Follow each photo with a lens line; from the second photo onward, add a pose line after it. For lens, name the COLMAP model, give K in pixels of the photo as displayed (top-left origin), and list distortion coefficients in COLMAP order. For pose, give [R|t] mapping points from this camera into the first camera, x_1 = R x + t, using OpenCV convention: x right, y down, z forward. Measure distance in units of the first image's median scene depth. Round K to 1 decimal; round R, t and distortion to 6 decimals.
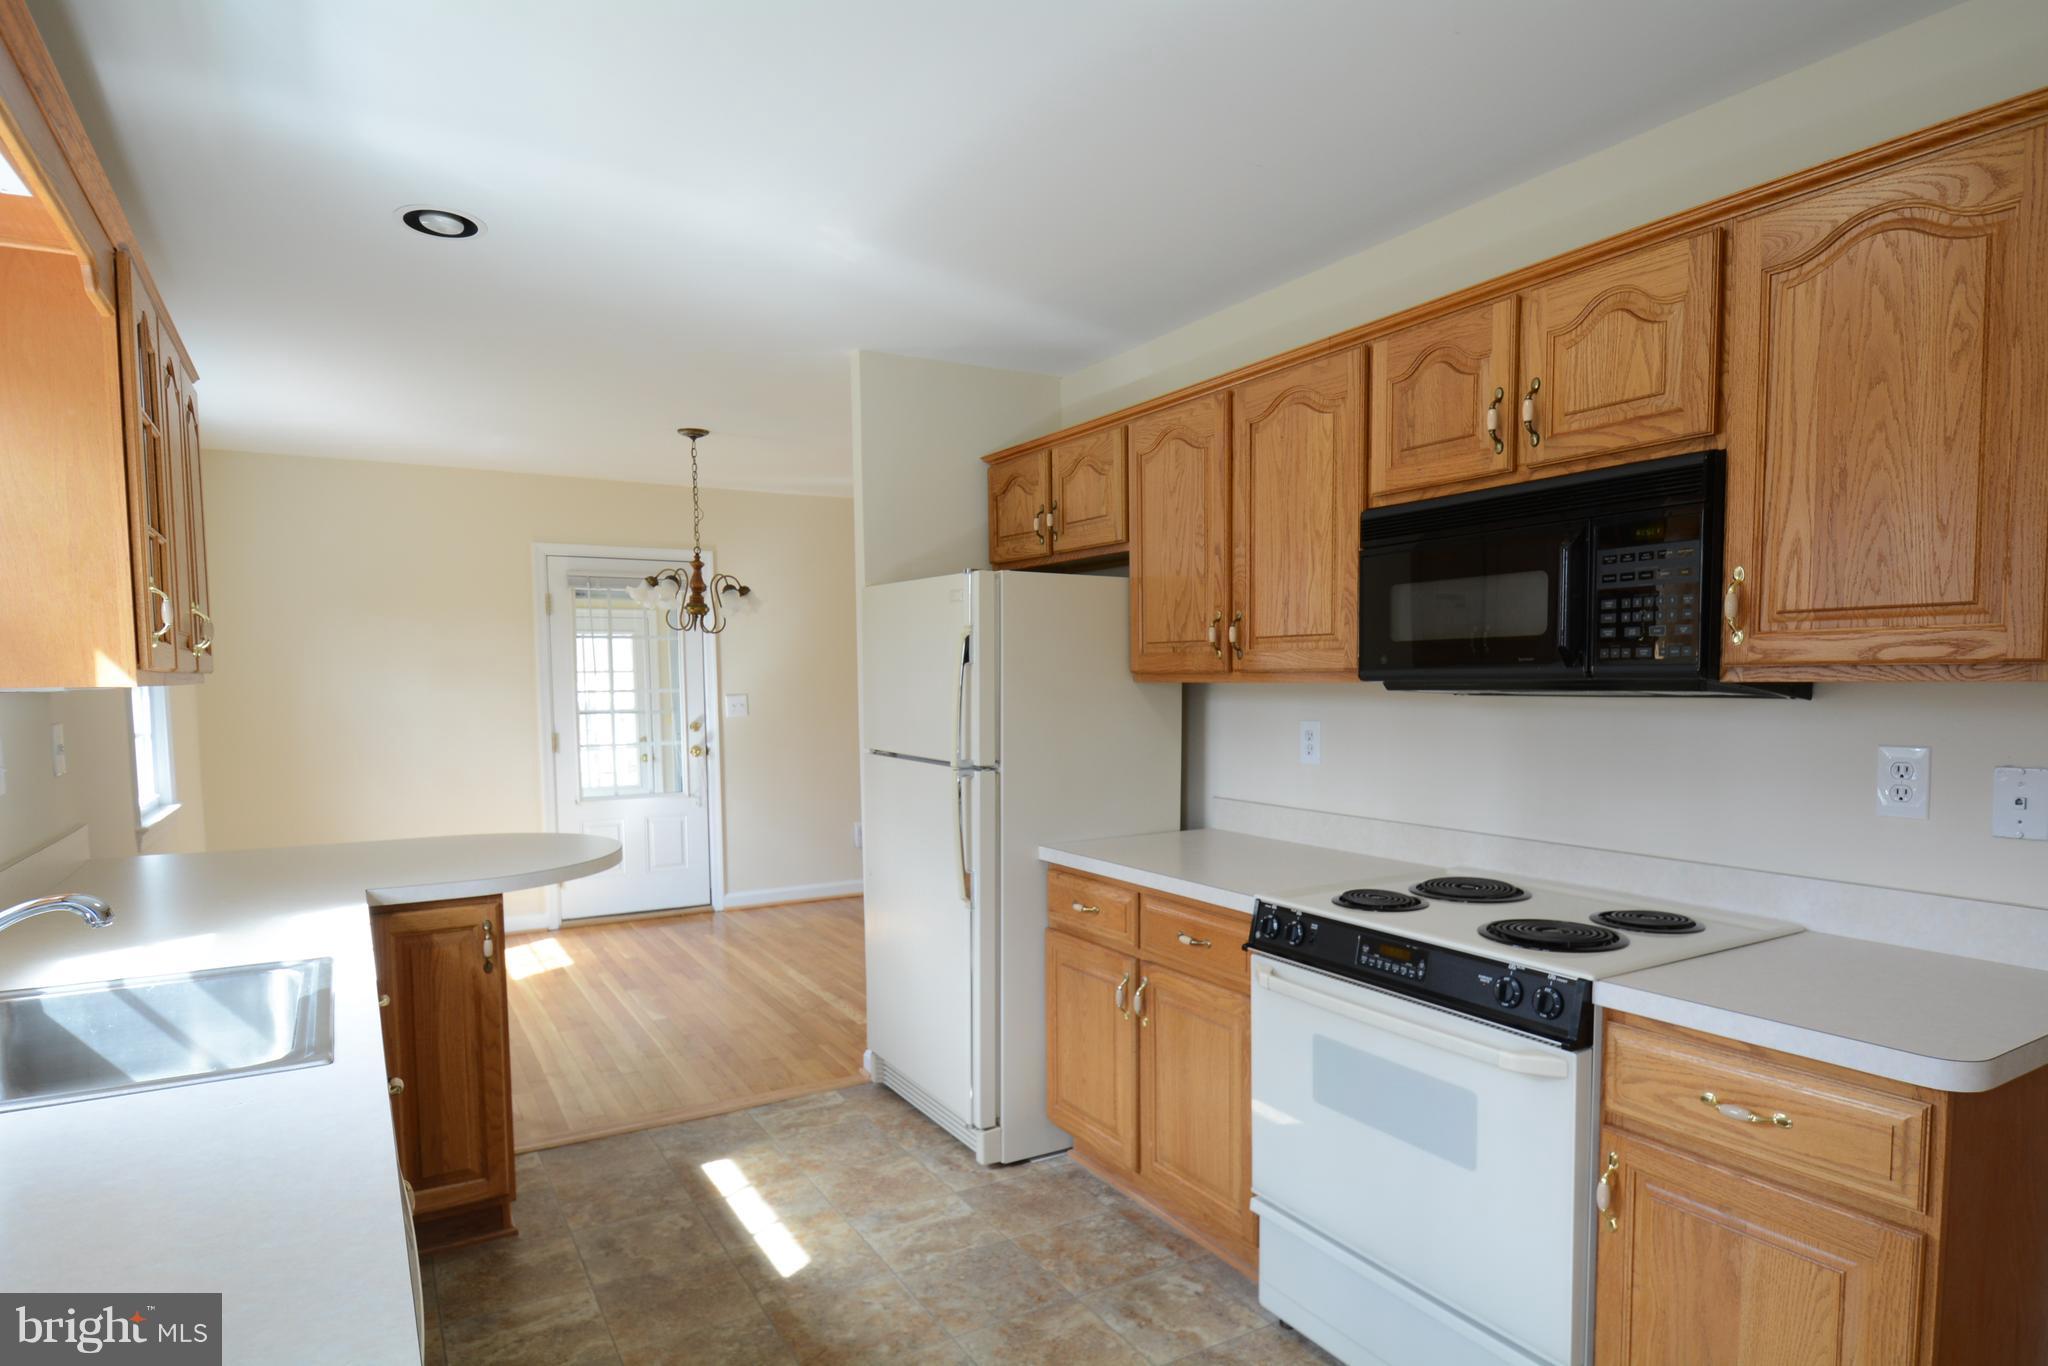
lens RADIAL K [[1152.4, 0, 1050.5], [0, 1152.4, 755.6], [0, 0, 1]] dist [0.027803, -0.027177]
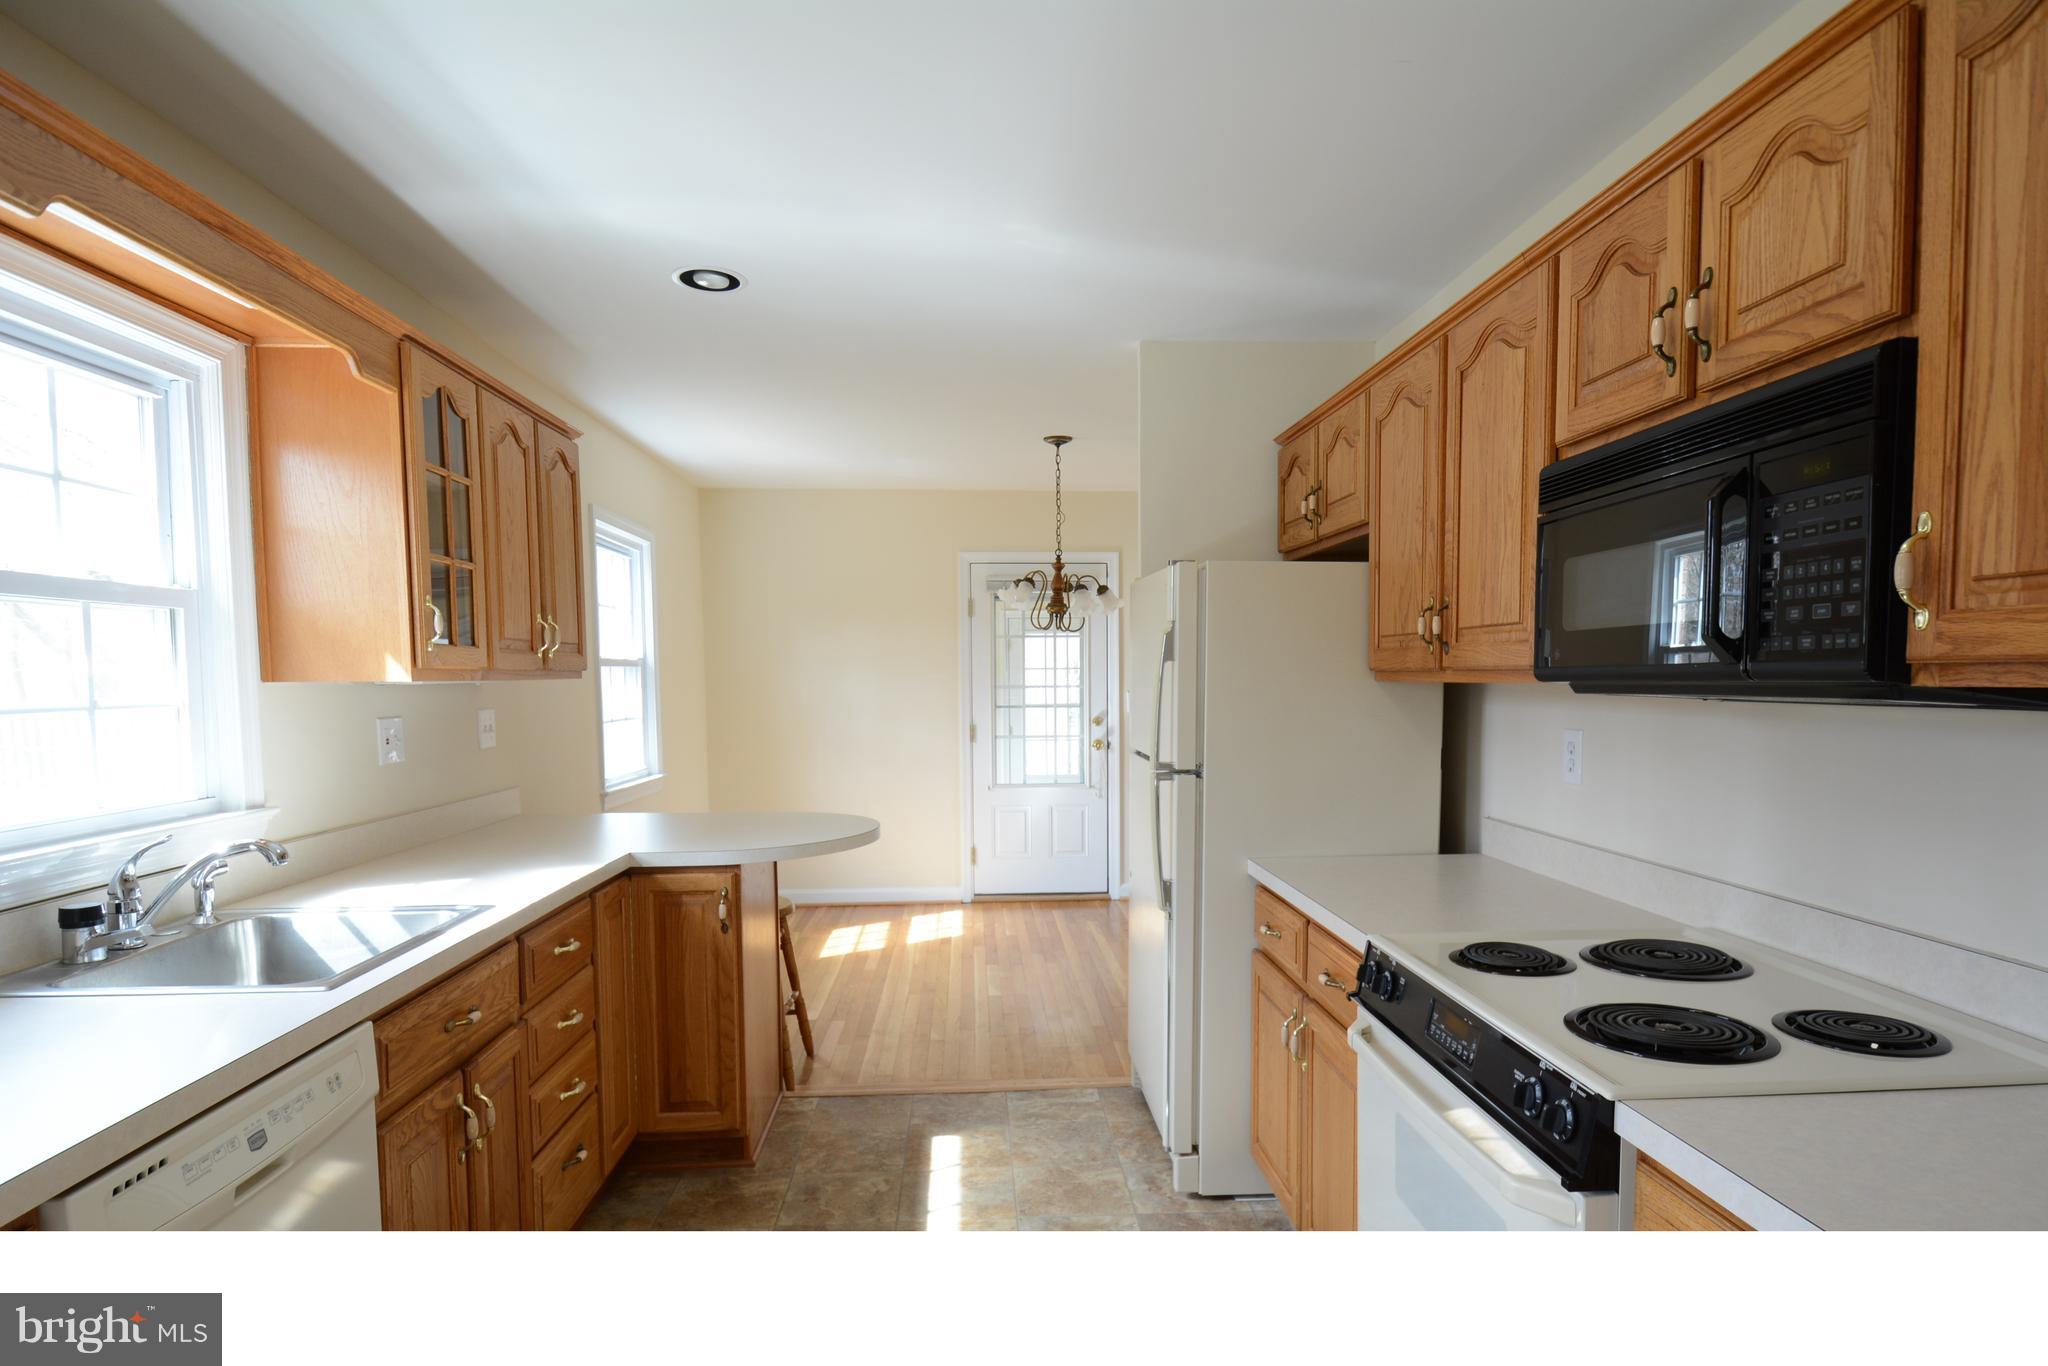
lens RADIAL K [[1152.4, 0, 1050.5], [0, 1152.4, 755.6], [0, 0, 1]] dist [0.027803, -0.027177]
pose [[0.890543, 0.034246, -0.453609, 0.302375], [-0.032654, 0.999402, 0.011345, -0.010509], [0.453727, 0.004709, 0.891129, 0.125351]]
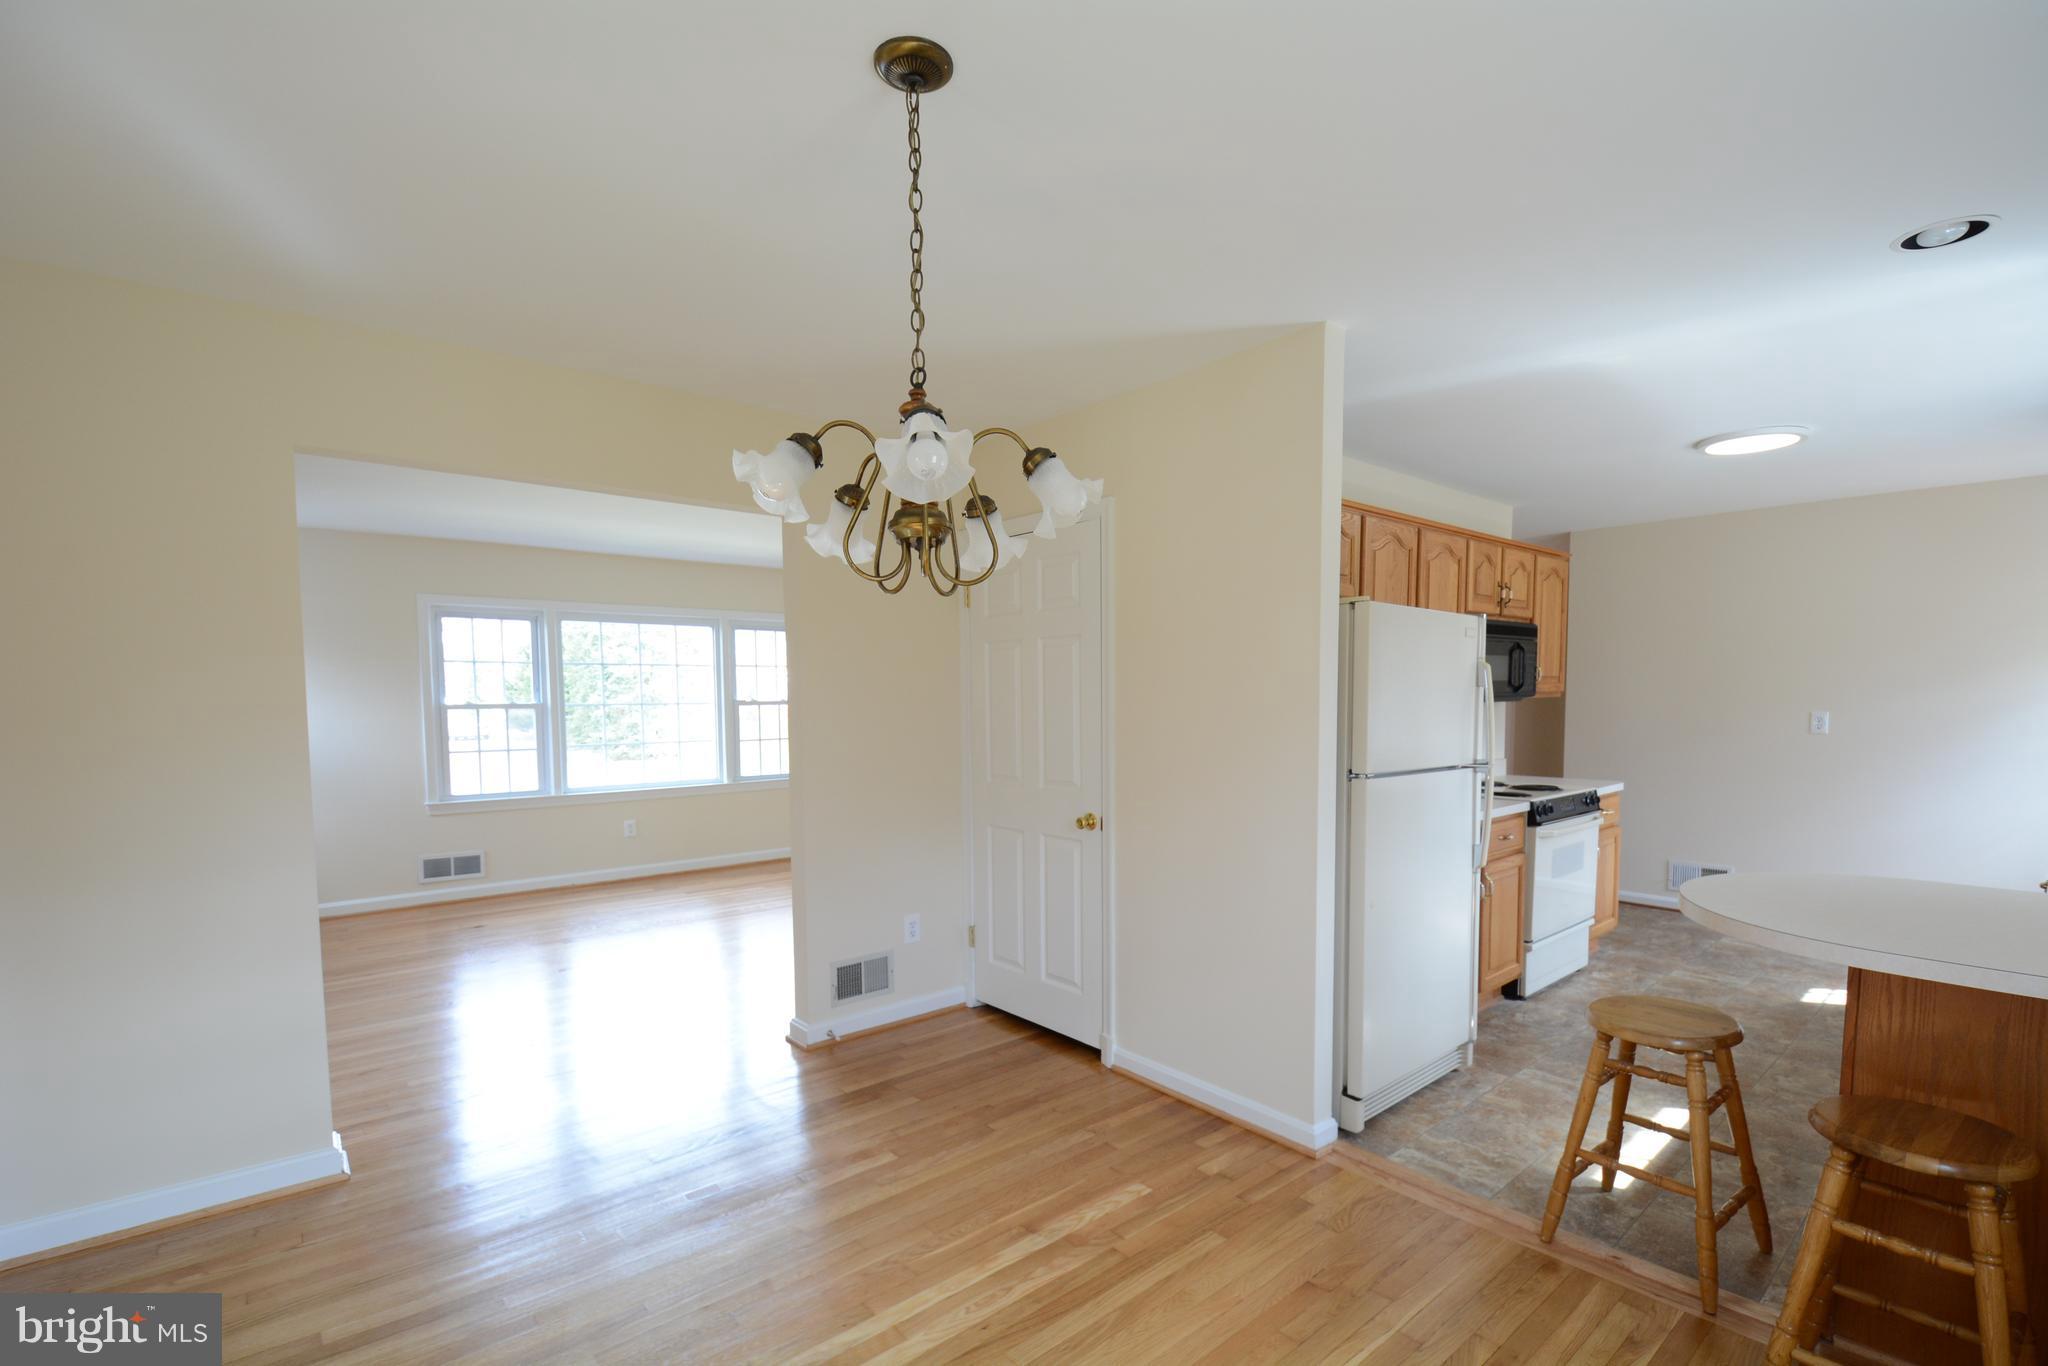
lens RADIAL K [[921.5, 0, 1048.4], [0, 921.5, 756.7], [0, 0, 1]] dist [0.020369, -0.026297]
pose [[-0.177380, -0.057565, 0.982457, -1.133082], [0.076477, 0.994463, 0.072076, -0.126823], [-0.981166, 0.087920, -0.171995, 1.854515]]
